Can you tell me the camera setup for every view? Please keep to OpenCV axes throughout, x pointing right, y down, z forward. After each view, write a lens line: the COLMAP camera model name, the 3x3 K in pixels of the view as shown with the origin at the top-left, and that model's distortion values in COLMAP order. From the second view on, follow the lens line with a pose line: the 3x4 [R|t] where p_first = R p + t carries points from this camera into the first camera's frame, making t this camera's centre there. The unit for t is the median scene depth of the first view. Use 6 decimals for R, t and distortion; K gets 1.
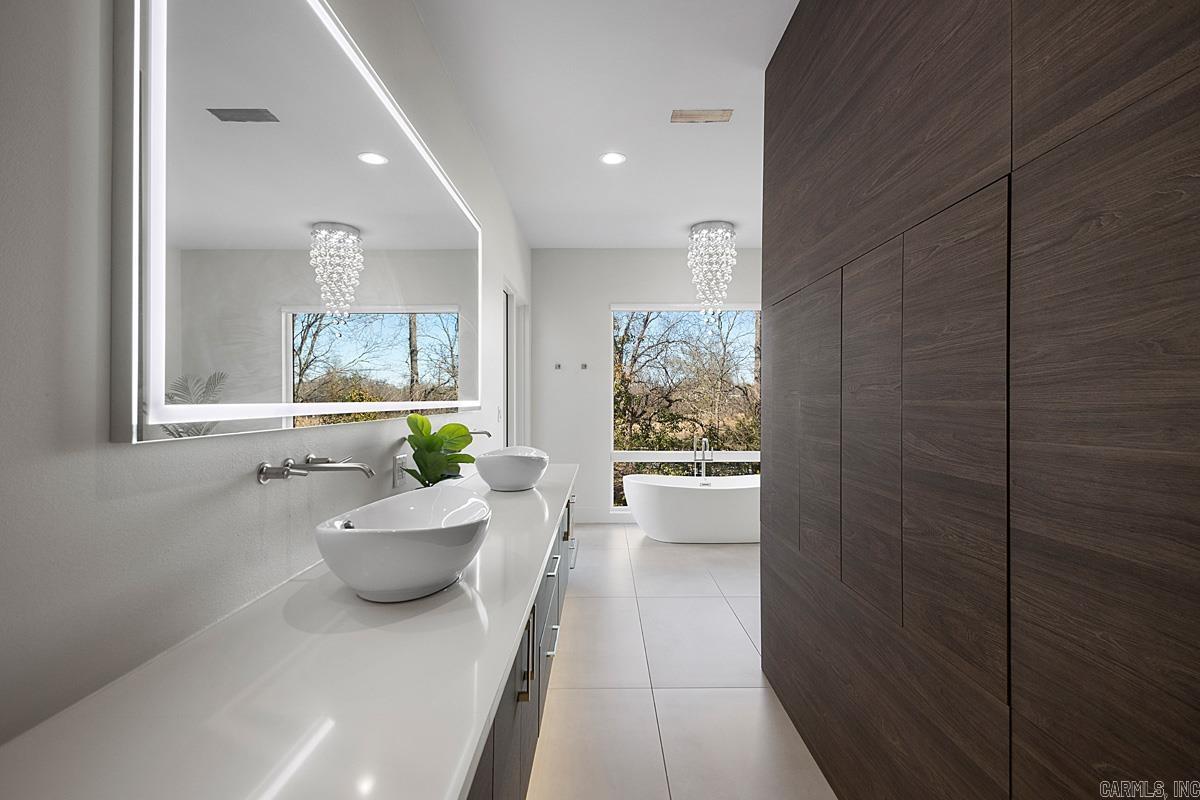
lens RADIAL K [[563.9, 0, 613.0], [0, 563.9, 402.7], [0, 0, 1]] dist [0.024598, -0.000570]
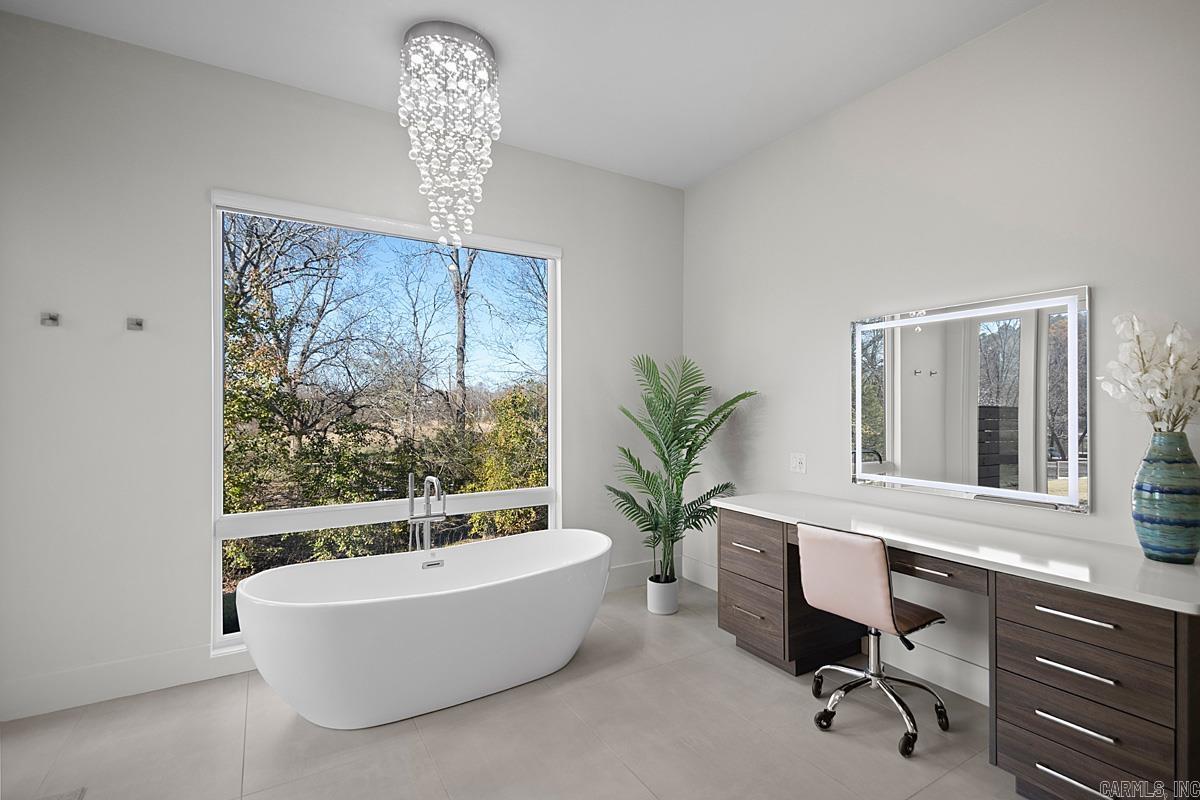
lens RADIAL K [[563.9, 0, 613.0], [0, 563.9, 402.7], [0, 0, 1]] dist [0.024598, -0.000570]
pose [[0.861983, 0.003811, 0.506923, 0.009880], [0.002153, 0.999935, -0.011179, 0.000278], [-0.506933, 0.010727, 0.861919, 0.107797]]
